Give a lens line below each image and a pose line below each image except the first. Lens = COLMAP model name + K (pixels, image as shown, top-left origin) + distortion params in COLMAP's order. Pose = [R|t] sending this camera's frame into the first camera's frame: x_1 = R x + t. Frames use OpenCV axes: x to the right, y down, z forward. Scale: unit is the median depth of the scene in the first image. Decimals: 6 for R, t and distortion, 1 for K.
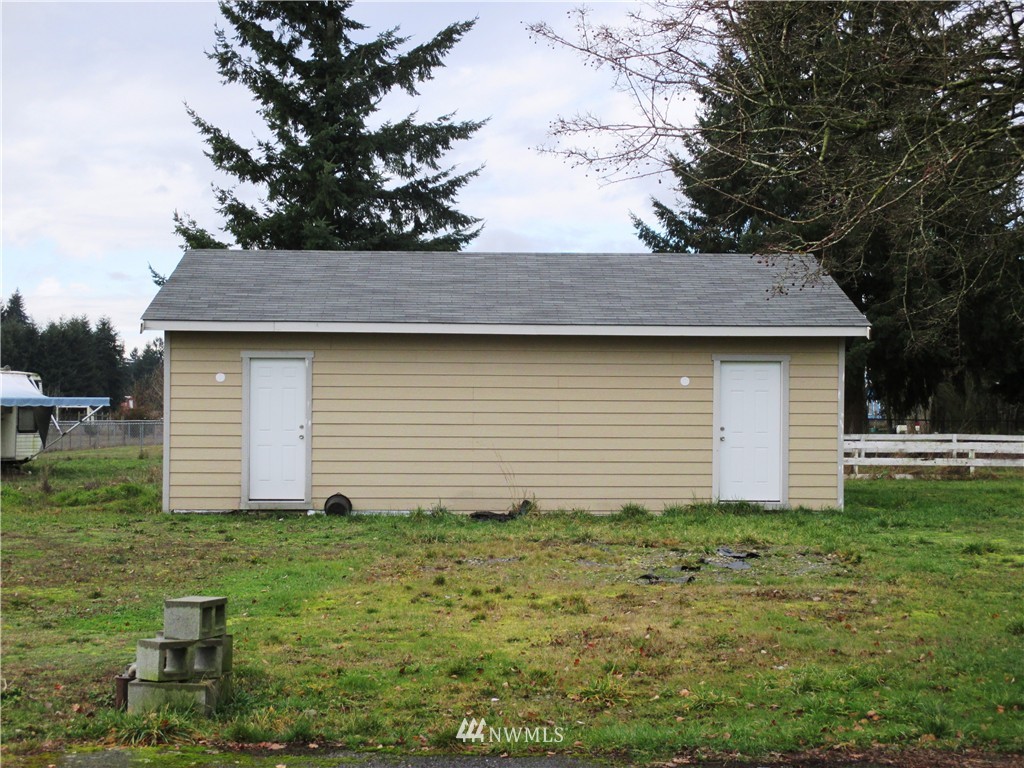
lens RADIAL K [[1708.9, 0, 512.0], [0, 1708.9, 384.0], [0, 0, 1]] dist [-0.017978, -0.051771]
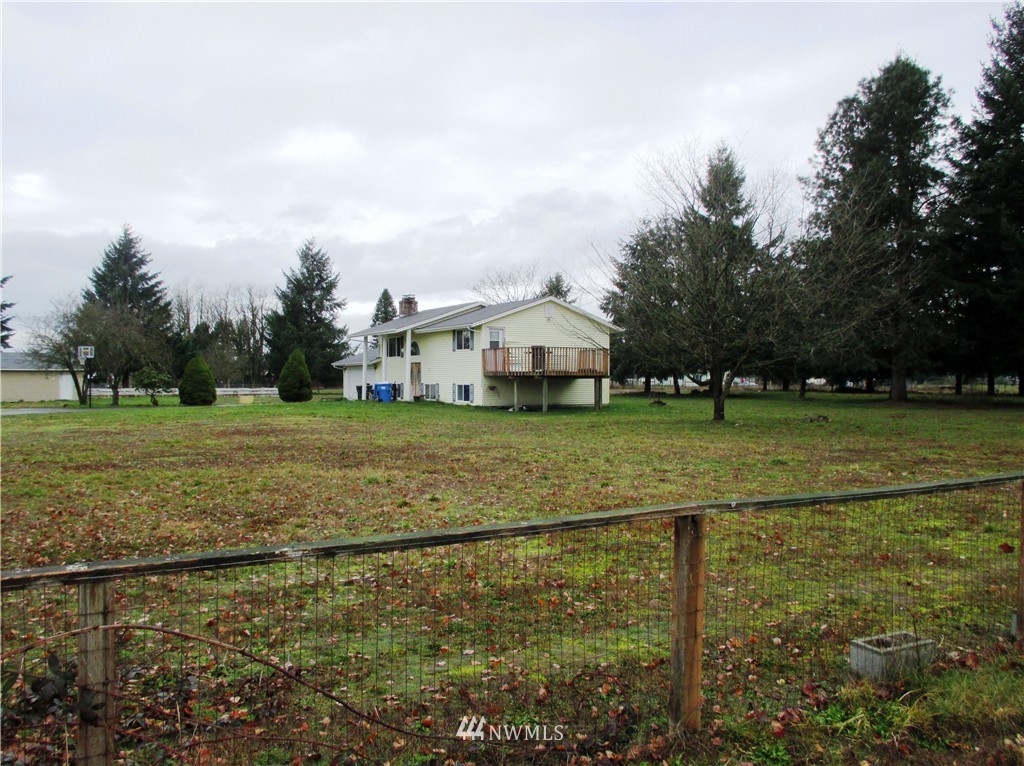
lens RADIAL K [[843.4, 0, 512.0], [0, 843.4, 383.0], [0, 0, 1]] dist [-0.054616, 0.015293]
pose [[0.872428, -0.006718, 0.488697, 0.041717], [-0.001907, 0.999851, 0.017148, -0.018825], [-0.488739, -0.015893, 0.872285, -1.093379]]
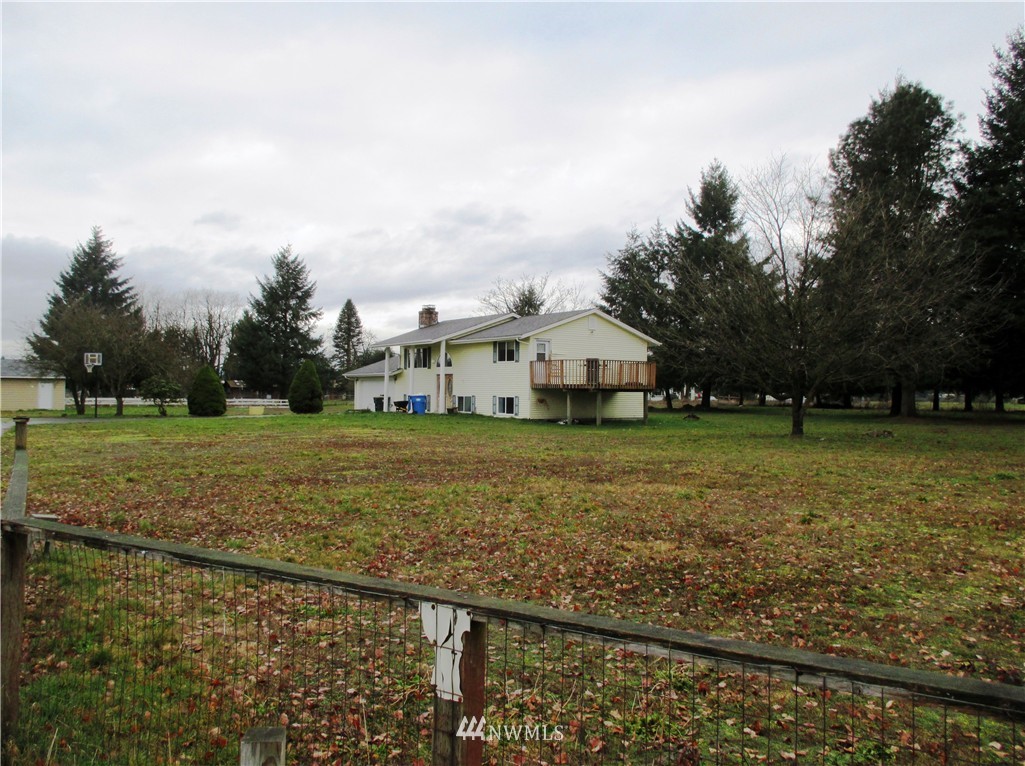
lens RADIAL K [[844.3, 0, 512.5], [0, 844.3, 383.0], [0, 0, 1]] dist [-0.054616, 0.015293]
pose [[0.832528, 0.009270, 0.553905, -0.044625], [-0.011823, 0.999930, 0.001035, -0.017341], [-0.553856, -0.007411, 0.832579, -1.027924]]
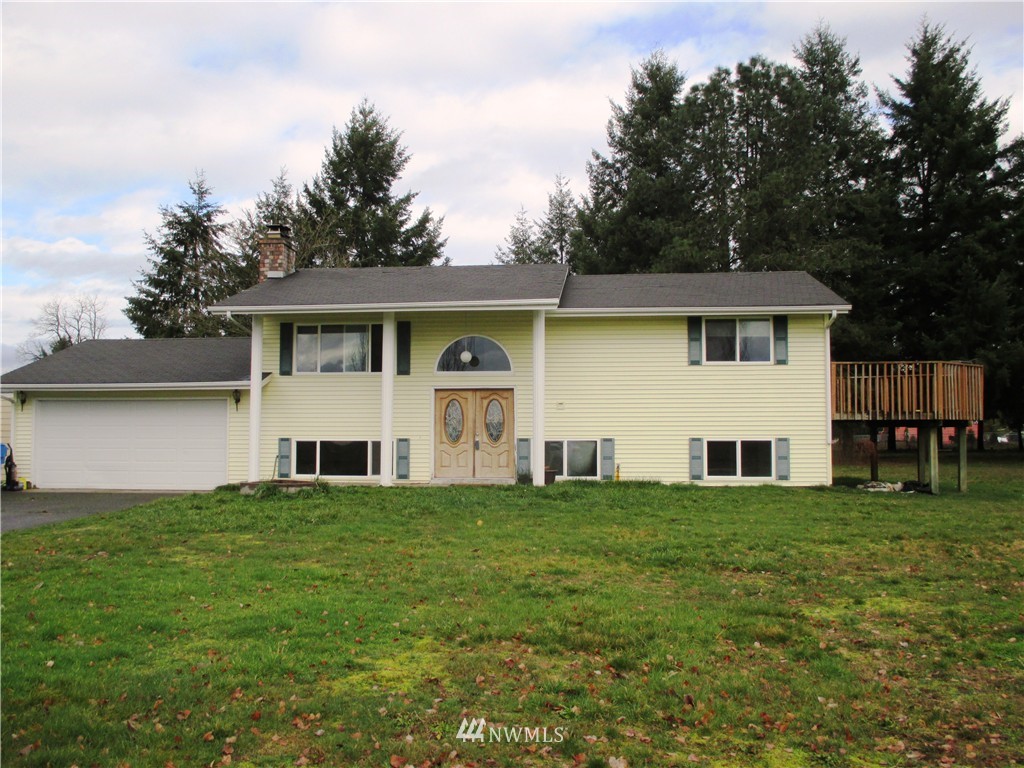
lens RADIAL K [[902.6, 0, 512.0], [0, 902.6, 384.0], [0, 0, 1]] dist [-0.001433, 0.000063]
pose [[0.126679, 0.049659, 0.990700, -0.001735], [-0.009261, 0.998762, -0.048879, -0.006980], [-0.991900, -0.002983, 0.126982, -0.273217]]
